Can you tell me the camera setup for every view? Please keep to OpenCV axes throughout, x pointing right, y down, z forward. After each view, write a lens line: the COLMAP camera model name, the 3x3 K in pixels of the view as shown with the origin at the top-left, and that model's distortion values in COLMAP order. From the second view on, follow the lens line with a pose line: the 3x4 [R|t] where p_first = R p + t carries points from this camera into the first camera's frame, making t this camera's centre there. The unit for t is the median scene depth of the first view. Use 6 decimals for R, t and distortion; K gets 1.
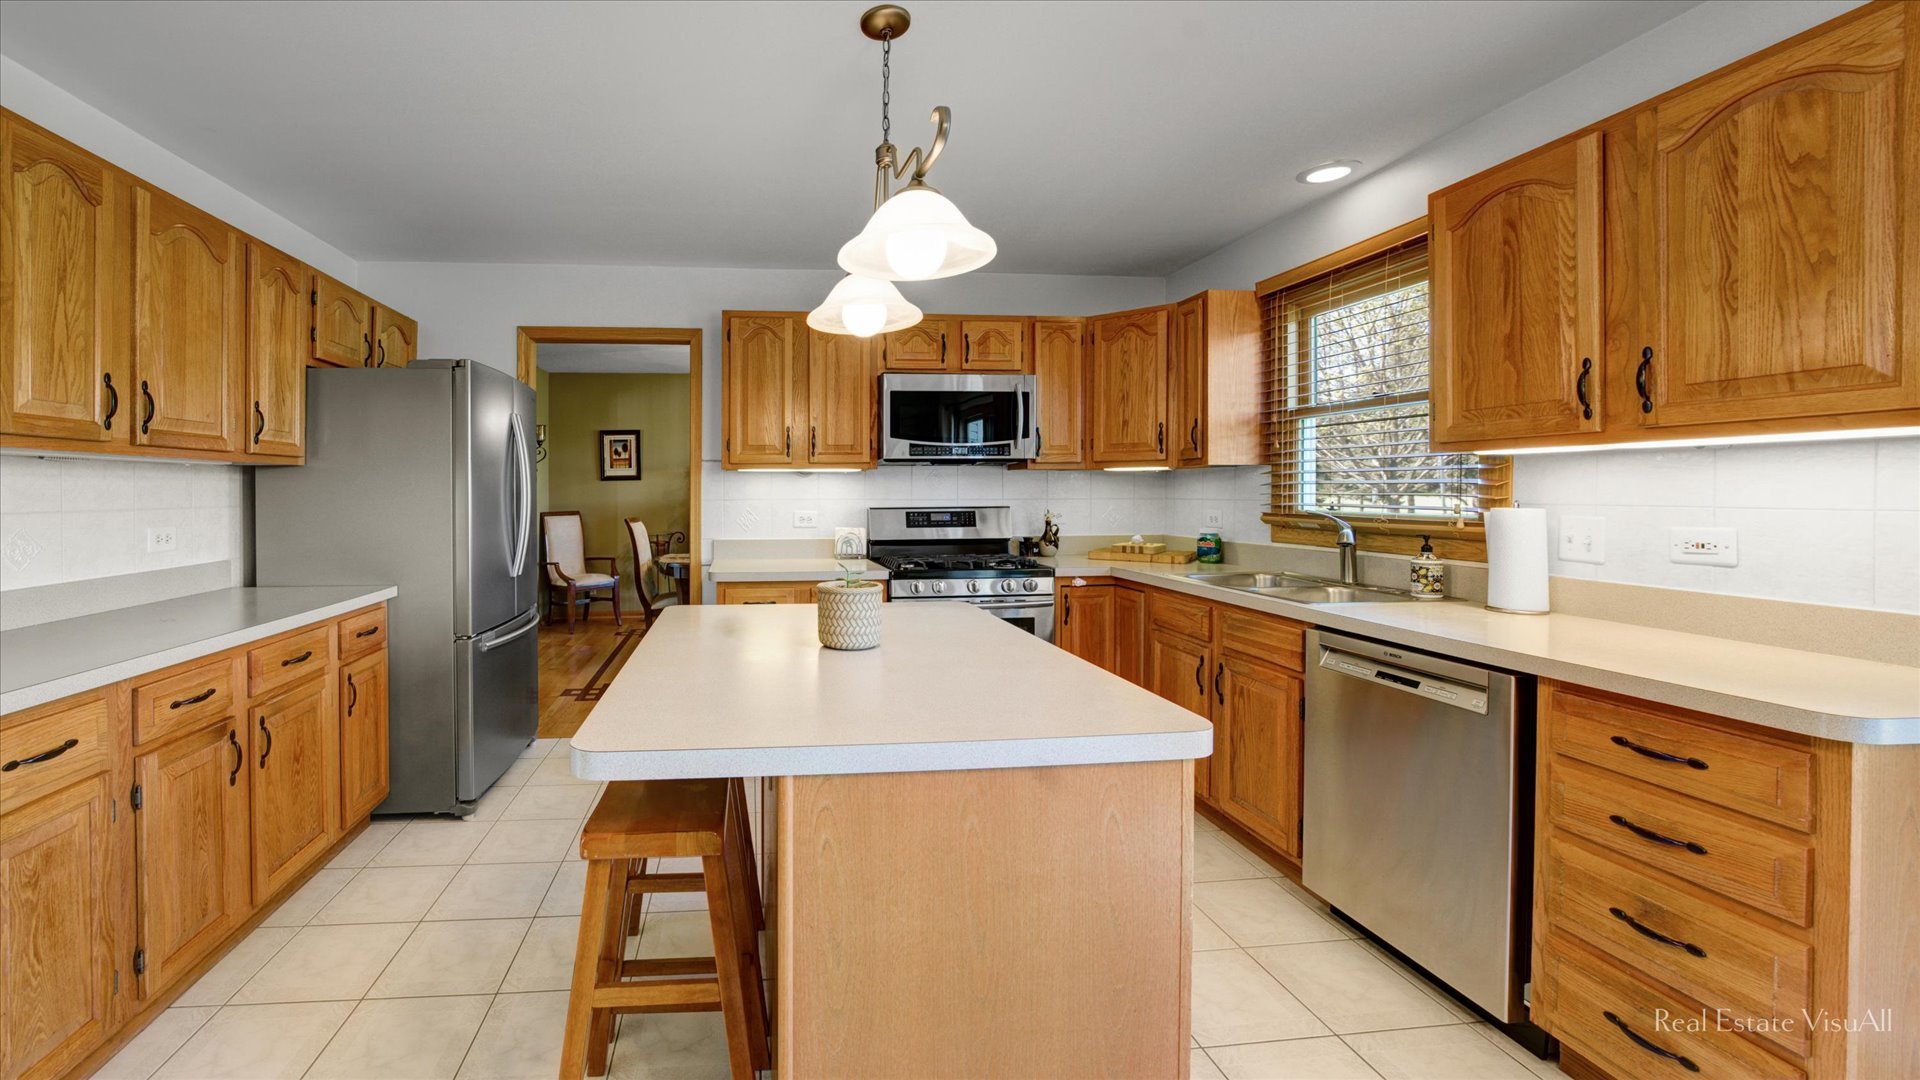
lens RADIAL K [[748.2, 0, 812.2], [0, 748.2, 506.2], [0, 0, 1]] dist [-0.008762, 0.000164]
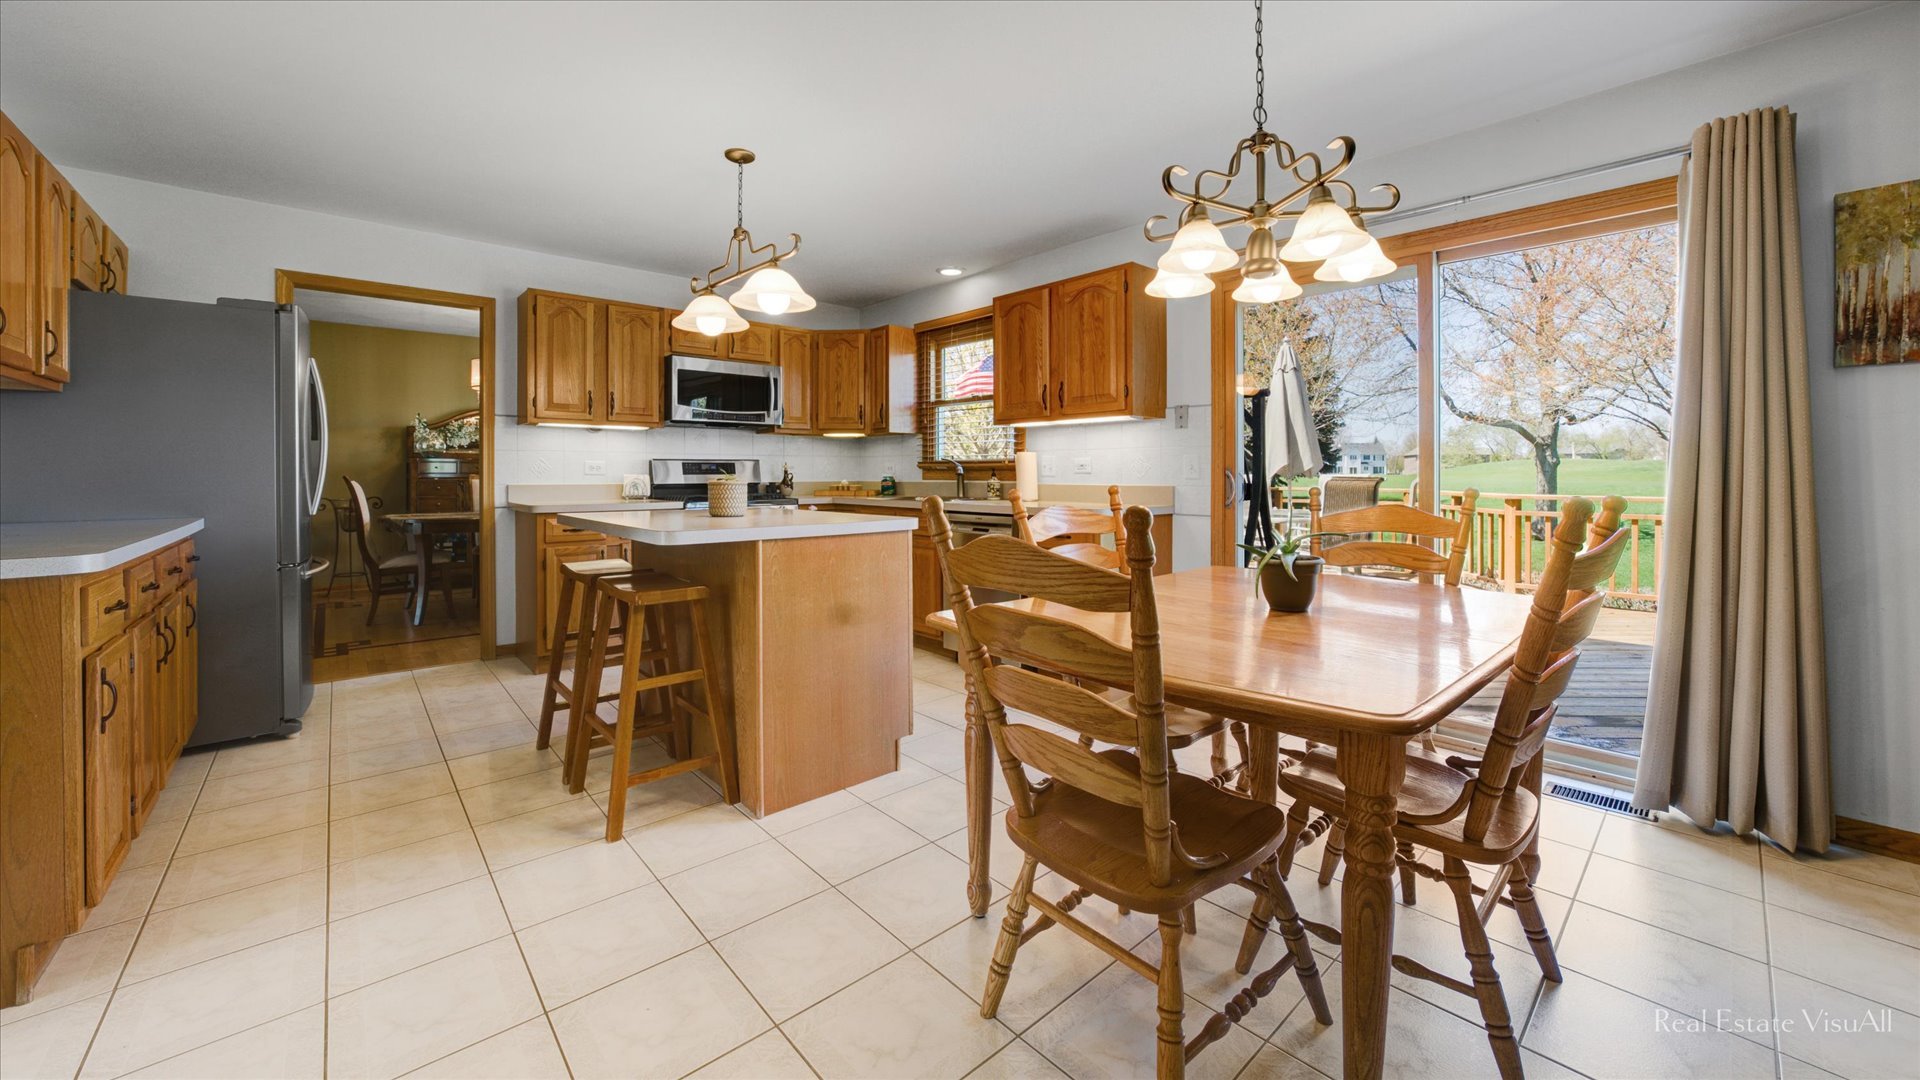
lens RADIAL K [[731.2, 0, 958.2], [0, 731.2, 480.3], [0, 0, 1]] dist [-0.000538, -0.000048]
pose [[0.809220, -0.000343, 0.587505, -0.282422], [0.007917, 0.999915, -0.010321, 0.066585], [-0.587452, 0.013003, 0.809155, -0.372749]]
